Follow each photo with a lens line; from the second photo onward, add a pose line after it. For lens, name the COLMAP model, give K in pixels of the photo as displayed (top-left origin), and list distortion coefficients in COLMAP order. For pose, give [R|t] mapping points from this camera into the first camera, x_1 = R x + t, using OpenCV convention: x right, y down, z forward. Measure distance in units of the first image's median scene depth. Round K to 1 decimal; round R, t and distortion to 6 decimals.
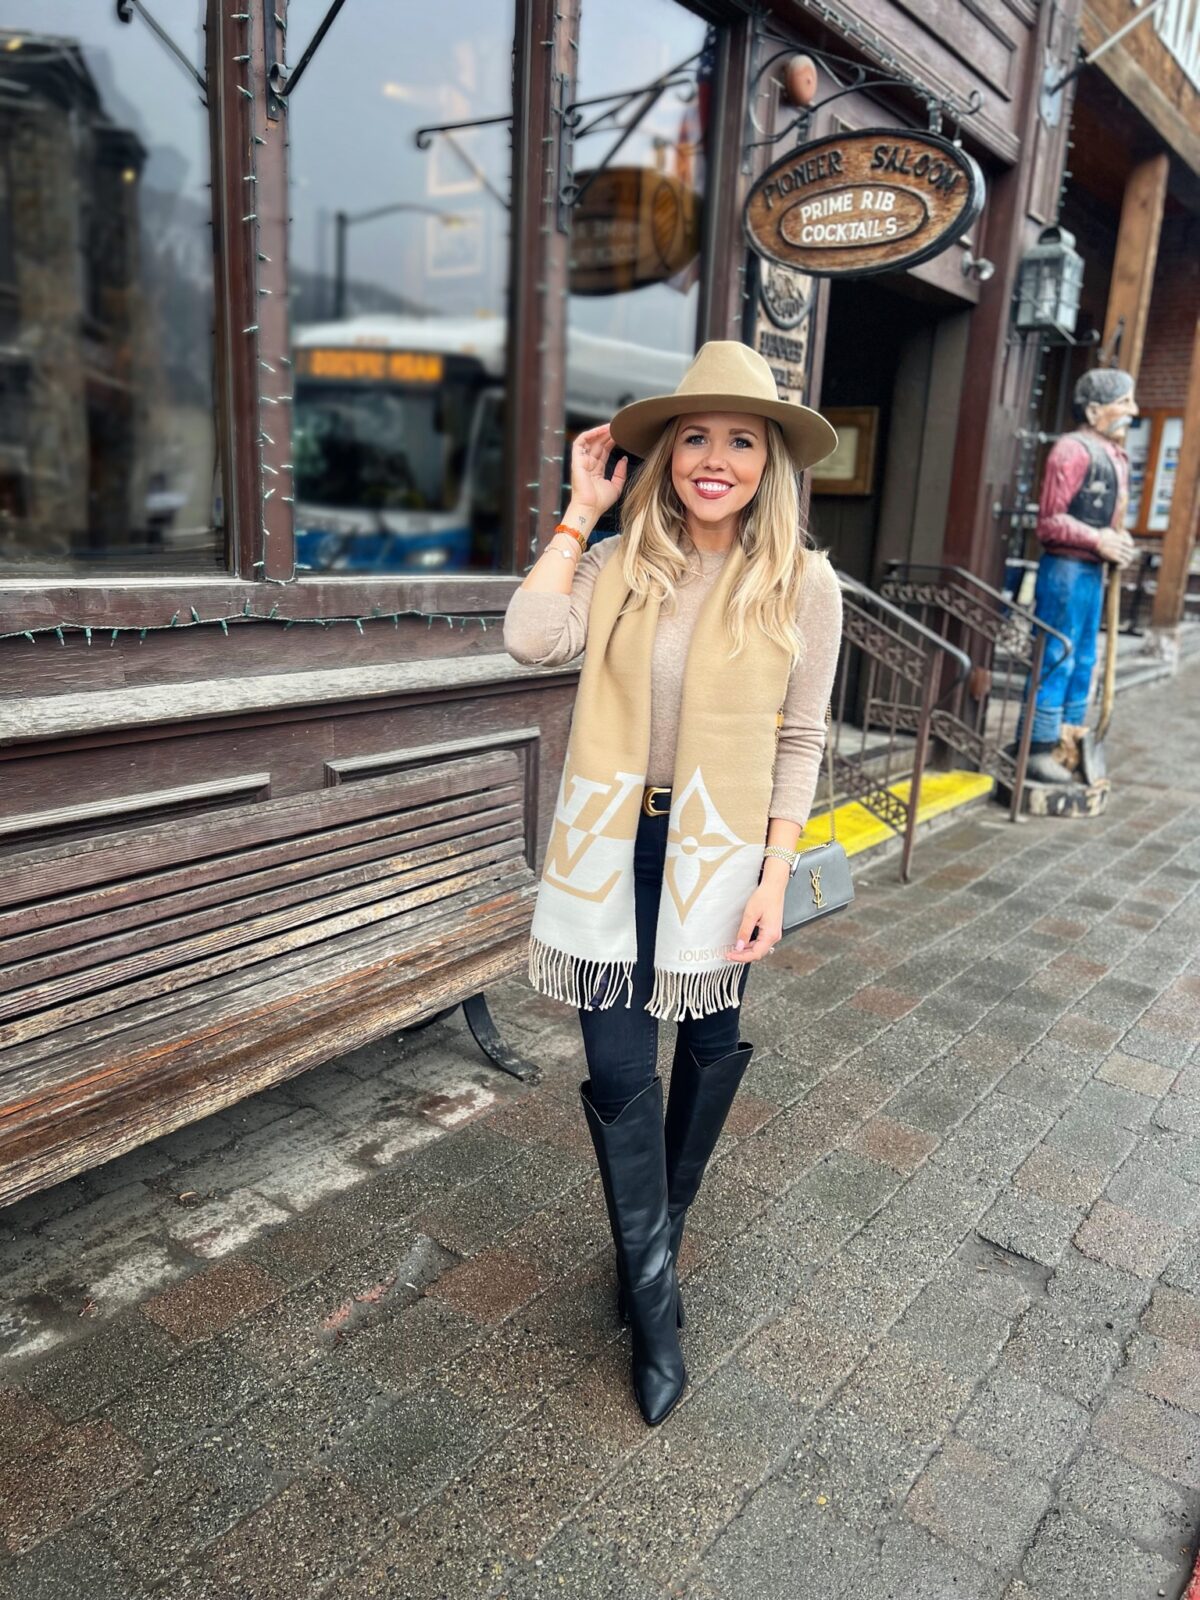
lens RADIAL K [[1235.4, 0, 600.0], [0, 1235.4, 800.0], [0, 0, 1]] dist [-0.002970, 0.002308]
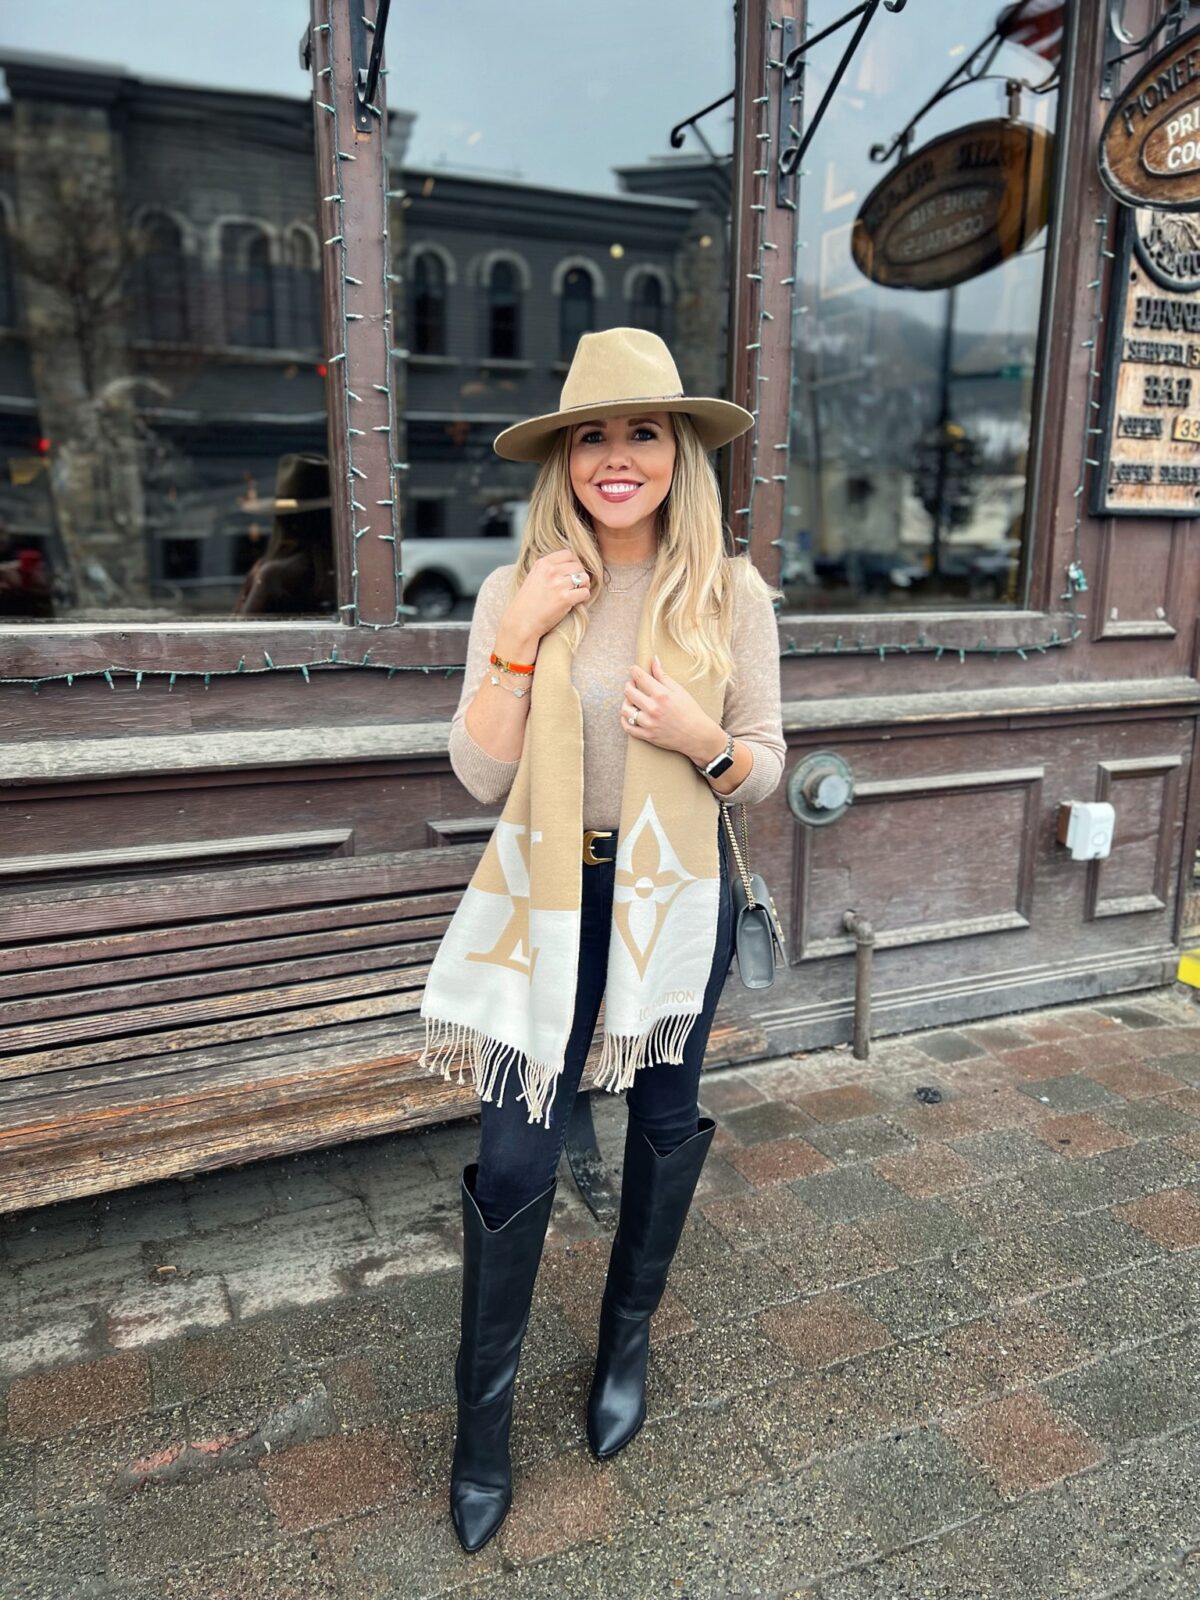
lens RADIAL K [[1225.9, 0, 600.0], [0, 1225.9, 800.0], [0, 0, 1]] dist [0.040877, -0.064972]
pose [[0.867989, 0.058953, -0.493073, 0.381524], [-0.079717, 0.996593, -0.021176, -0.042729], [0.490144, 0.057687, 0.869730, 0.306406]]
